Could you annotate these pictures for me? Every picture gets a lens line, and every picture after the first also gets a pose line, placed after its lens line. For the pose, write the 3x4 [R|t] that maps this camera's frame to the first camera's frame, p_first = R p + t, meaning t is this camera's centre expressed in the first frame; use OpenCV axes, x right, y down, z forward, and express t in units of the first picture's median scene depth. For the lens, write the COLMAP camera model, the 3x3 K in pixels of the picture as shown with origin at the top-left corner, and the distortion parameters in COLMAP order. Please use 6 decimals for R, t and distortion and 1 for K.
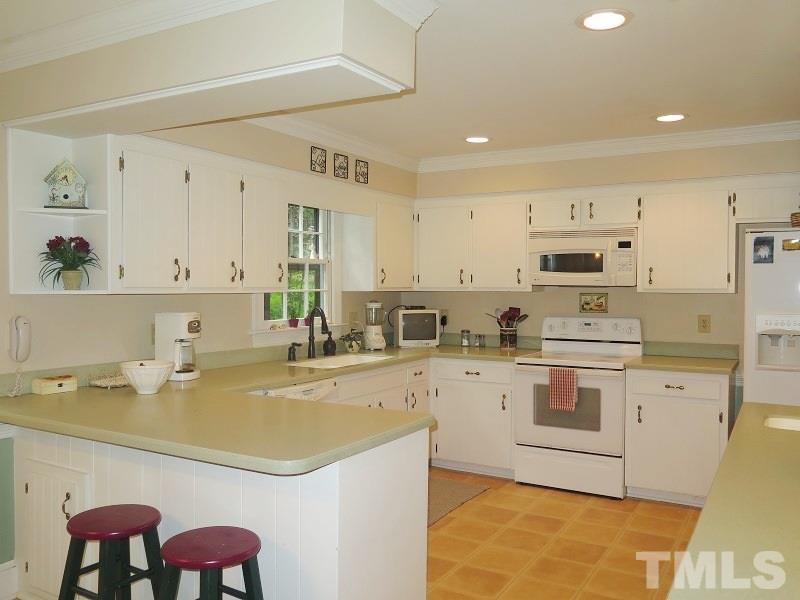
lens RADIAL K [[688.3, 0, 399.8], [0, 688.3, 300.5], [0, 0, 1]] dist [-0.010805, -0.002028]
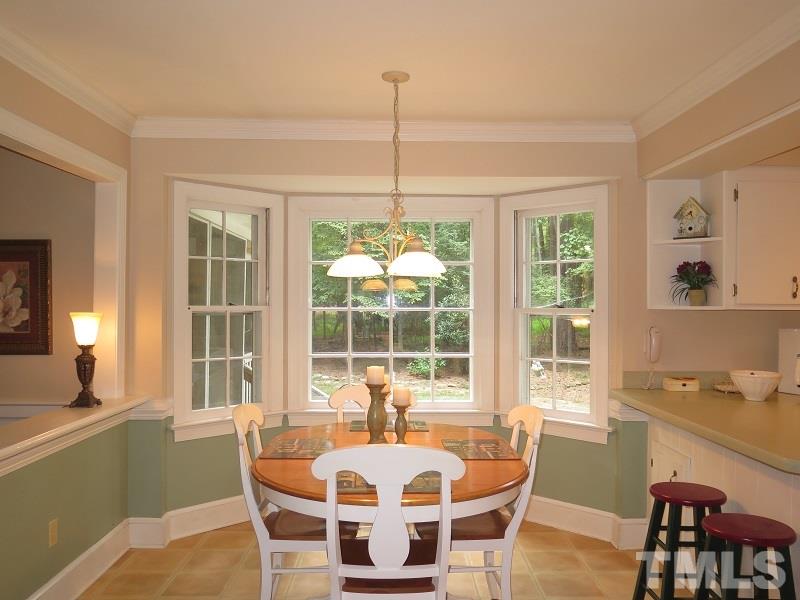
lens RADIAL K [[688.3, 0, 399.5], [0, 688.3, 300.5], [0, 0, 1]] dist [-0.010805, -0.002028]
pose [[0.520477, -0.004584, -0.853863, 0.275060], [-0.017914, 0.999707, -0.016286, 0.003442], [0.853688, 0.023773, 0.520242, -0.059893]]
